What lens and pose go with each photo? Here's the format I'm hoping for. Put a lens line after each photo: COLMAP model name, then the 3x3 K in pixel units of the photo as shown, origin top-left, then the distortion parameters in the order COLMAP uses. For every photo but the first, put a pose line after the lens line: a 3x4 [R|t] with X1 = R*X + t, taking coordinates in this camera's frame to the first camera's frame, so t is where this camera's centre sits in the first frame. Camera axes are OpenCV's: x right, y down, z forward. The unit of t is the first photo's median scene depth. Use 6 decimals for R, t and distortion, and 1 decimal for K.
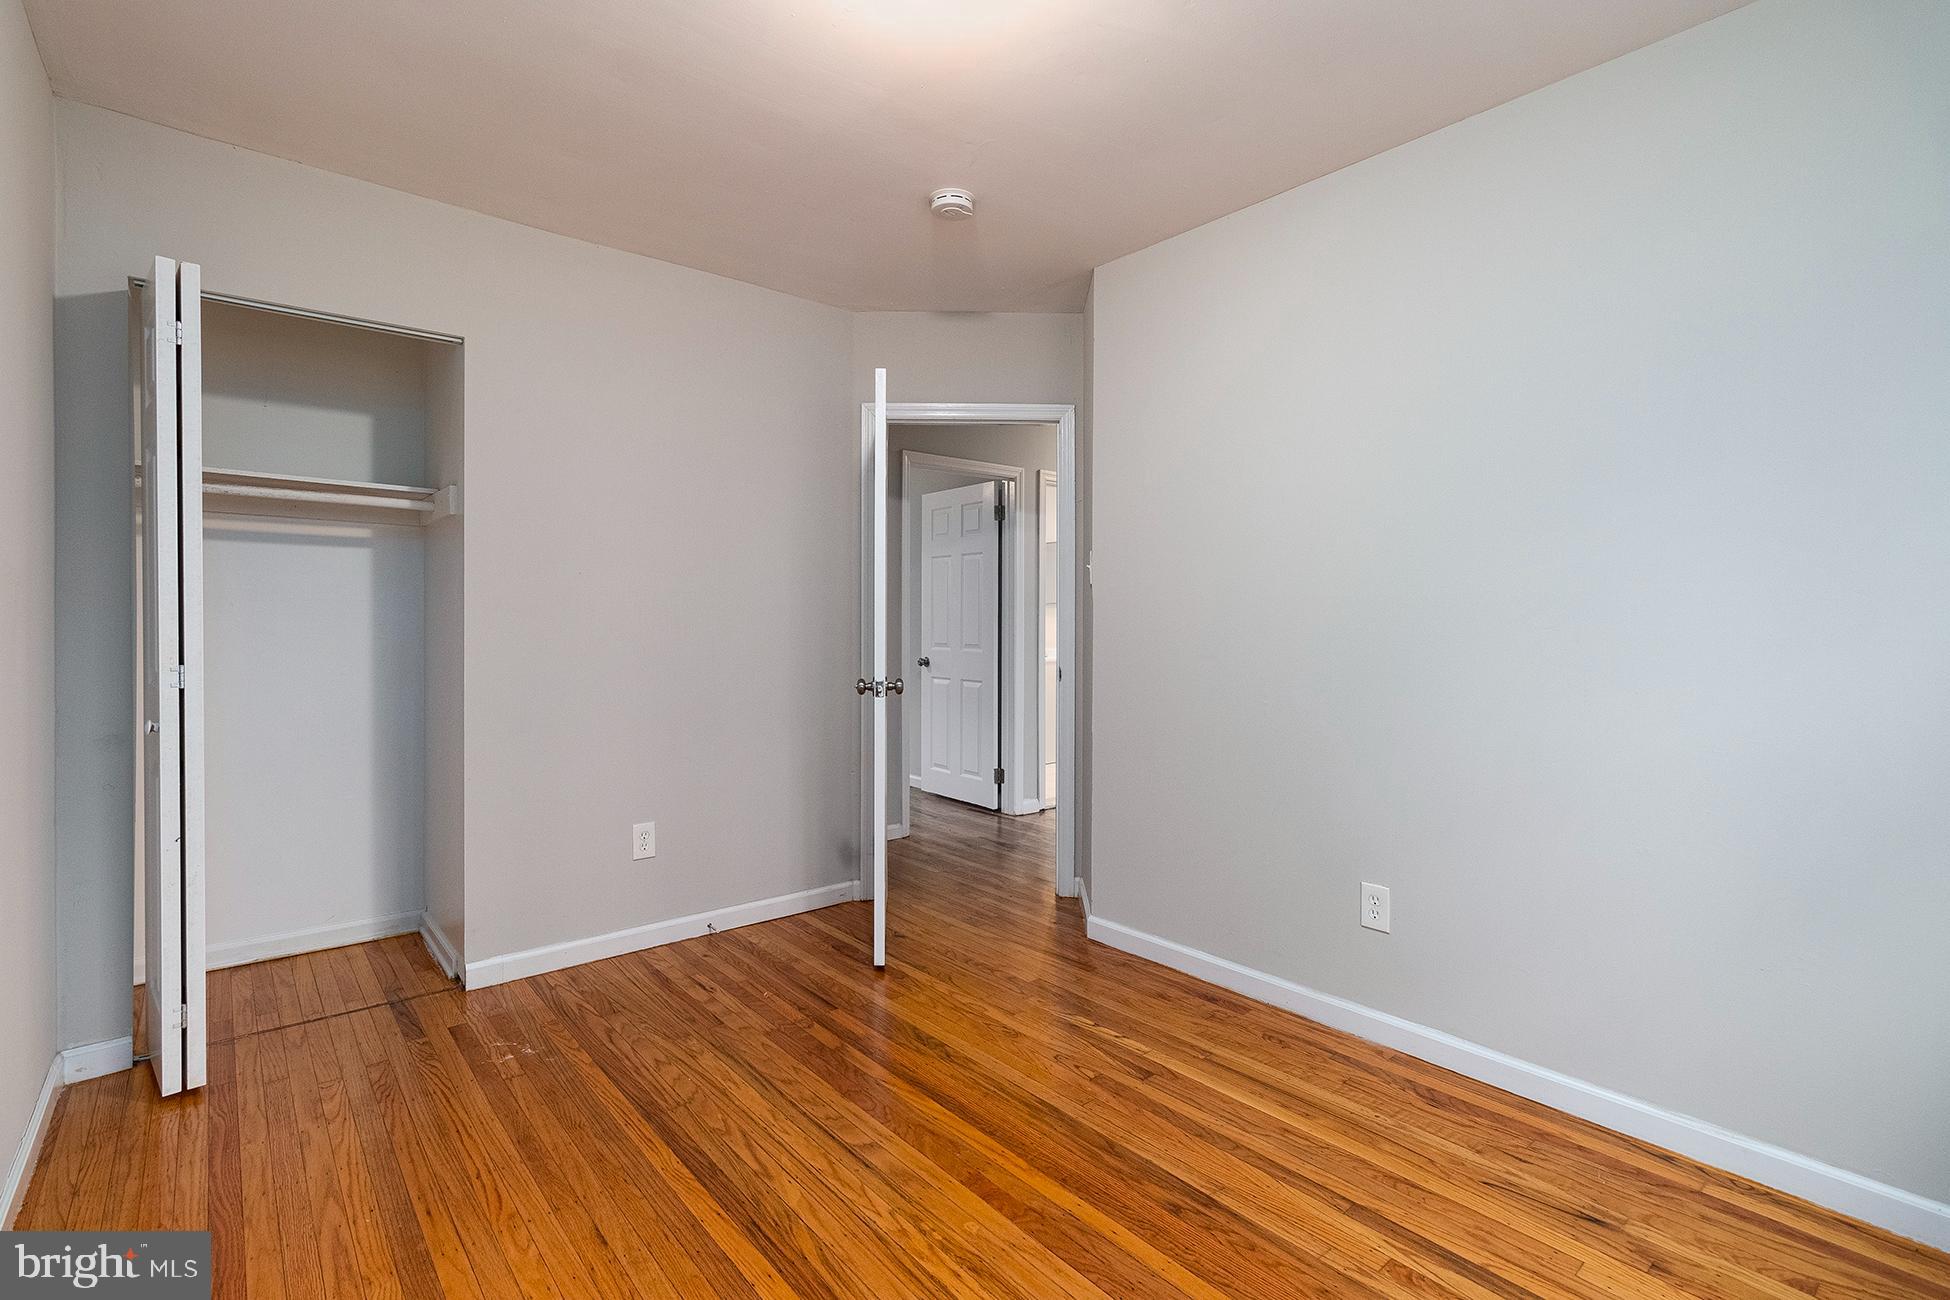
lens RADIAL K [[908.4, 0, 974.7], [0, 908.4, 651.3], [0, 0, 1]] dist [0.009591, -0.003505]
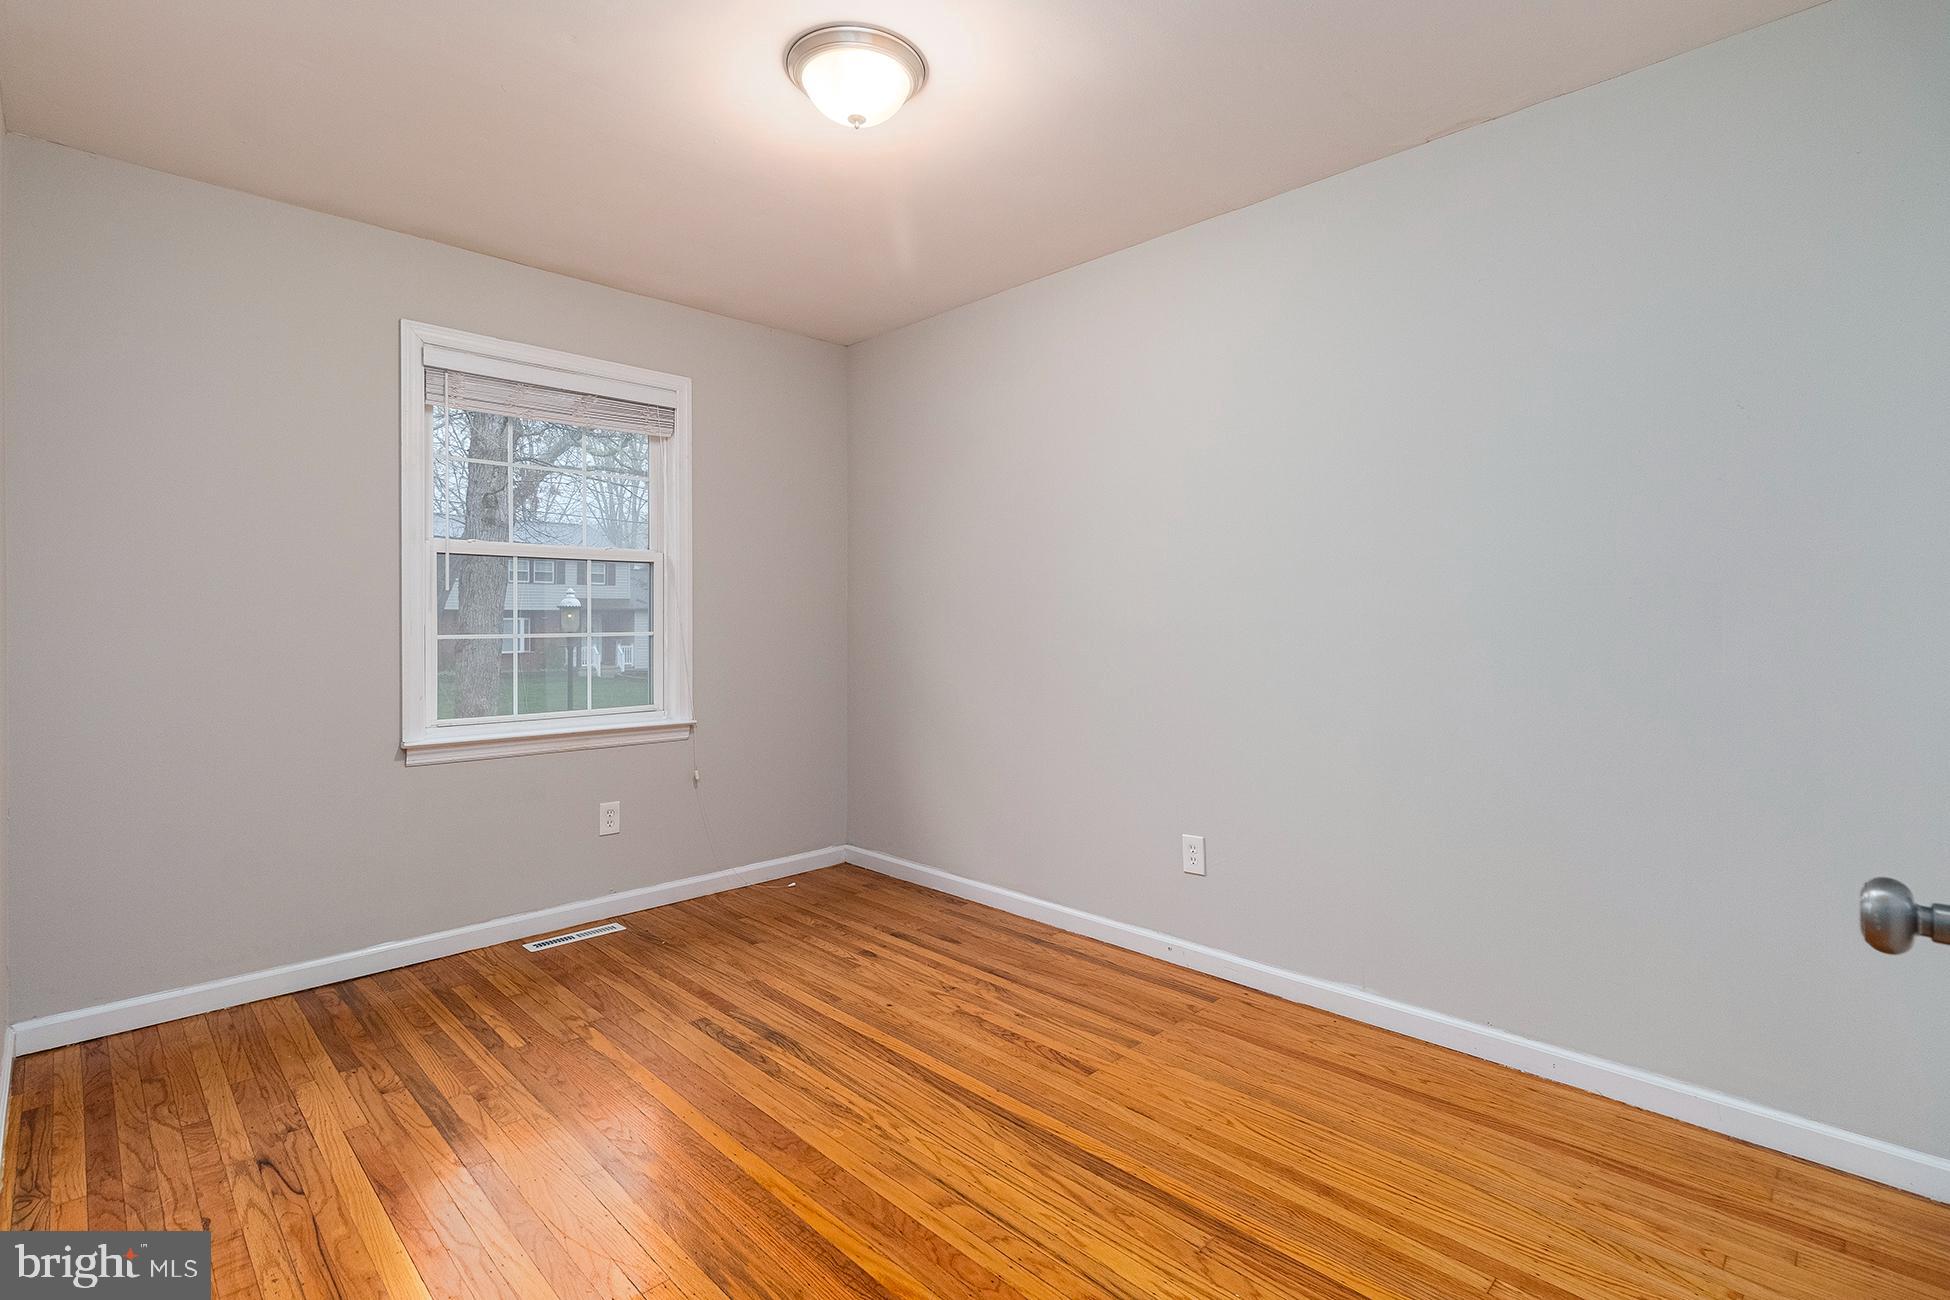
lens RADIAL K [[908.4, 0, 975.2], [0, 908.4, 652.4], [0, 0, 1]] dist [0.009591, -0.003505]
pose [[-0.996470, 0.000376, -0.083952, -0.074995], [-0.003183, 0.999102, 0.042258, -0.037532], [0.083892, 0.042376, -0.995573, 1.957651]]
